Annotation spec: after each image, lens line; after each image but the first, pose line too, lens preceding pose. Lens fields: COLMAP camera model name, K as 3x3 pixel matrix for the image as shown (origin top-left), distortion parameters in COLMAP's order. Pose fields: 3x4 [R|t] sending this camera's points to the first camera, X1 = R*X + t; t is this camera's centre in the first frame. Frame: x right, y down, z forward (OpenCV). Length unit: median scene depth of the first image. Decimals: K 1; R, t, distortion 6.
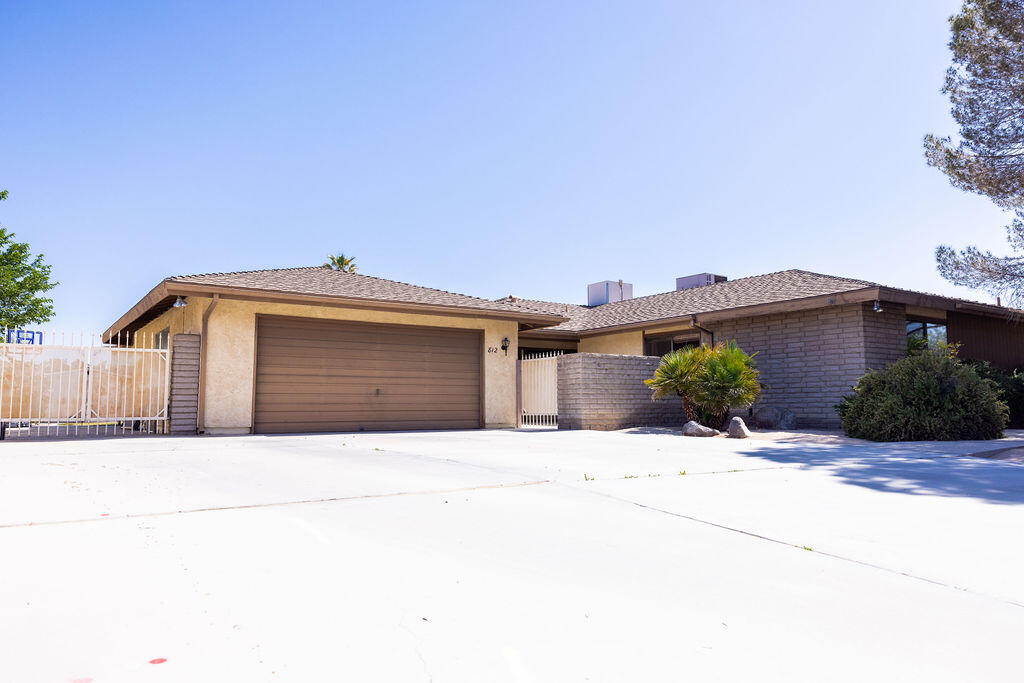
lens RADIAL K [[715.3, 0, 515.5], [0, 715.3, 344.3], [0, 0, 1]] dist [0.004477, 0.000915]
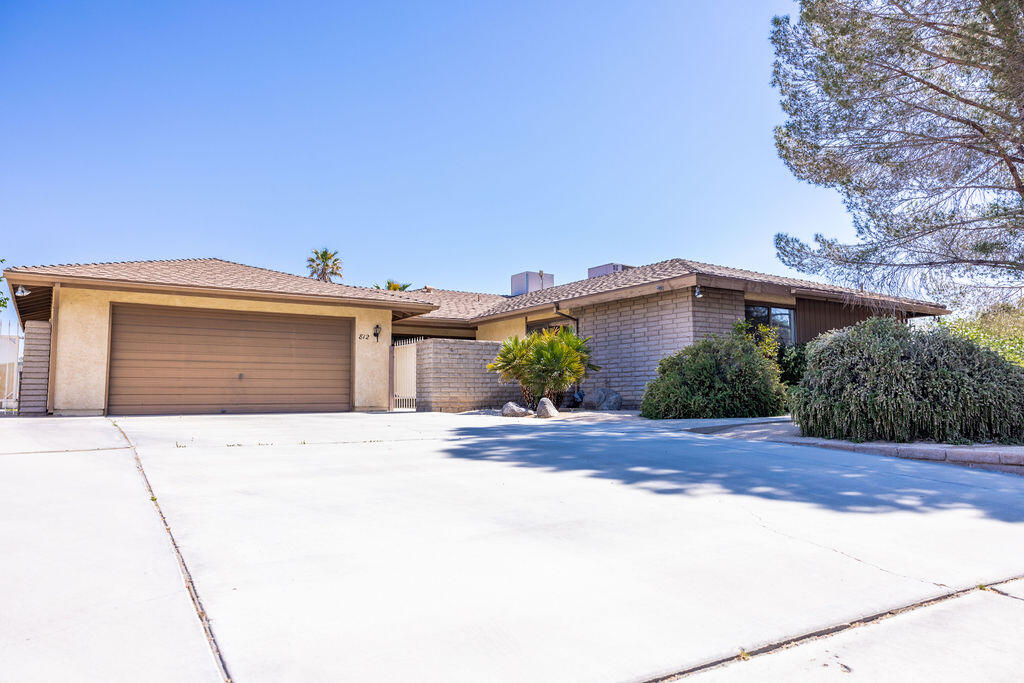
lens RADIAL K [[696.4, 0, 509.1], [0, 696.4, 339.4], [0, 0, 1]] dist [0.004898, 0.003096]
pose [[0.999675, -0.003911, -0.025185, 0.224983], [0.004022, 0.999983, 0.004334, 0.009107], [0.025168, -0.004434, 0.999673, -0.016406]]
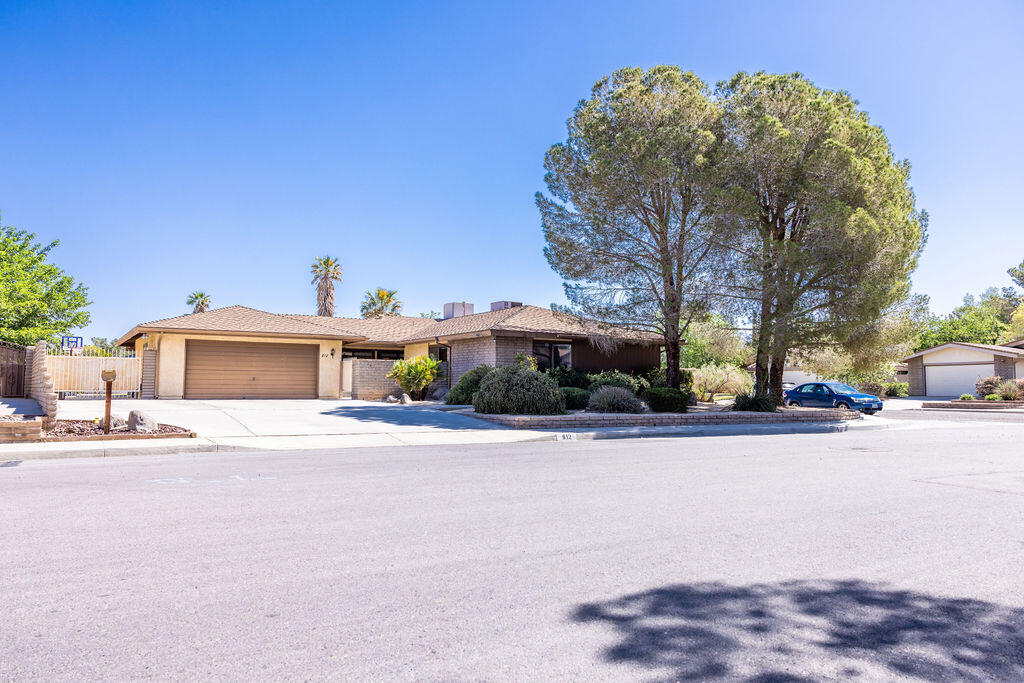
lens RADIAL K [[715.3, 0, 515.5], [0, 715.3, 344.3], [0, 0, 1]] dist [0.004477, 0.000915]
pose [[0.999040, 0.009667, -0.042719, 0.572772], [-0.008366, 0.999499, 0.030532, -0.086770], [0.042993, -0.030146, 0.998620, -0.851420]]
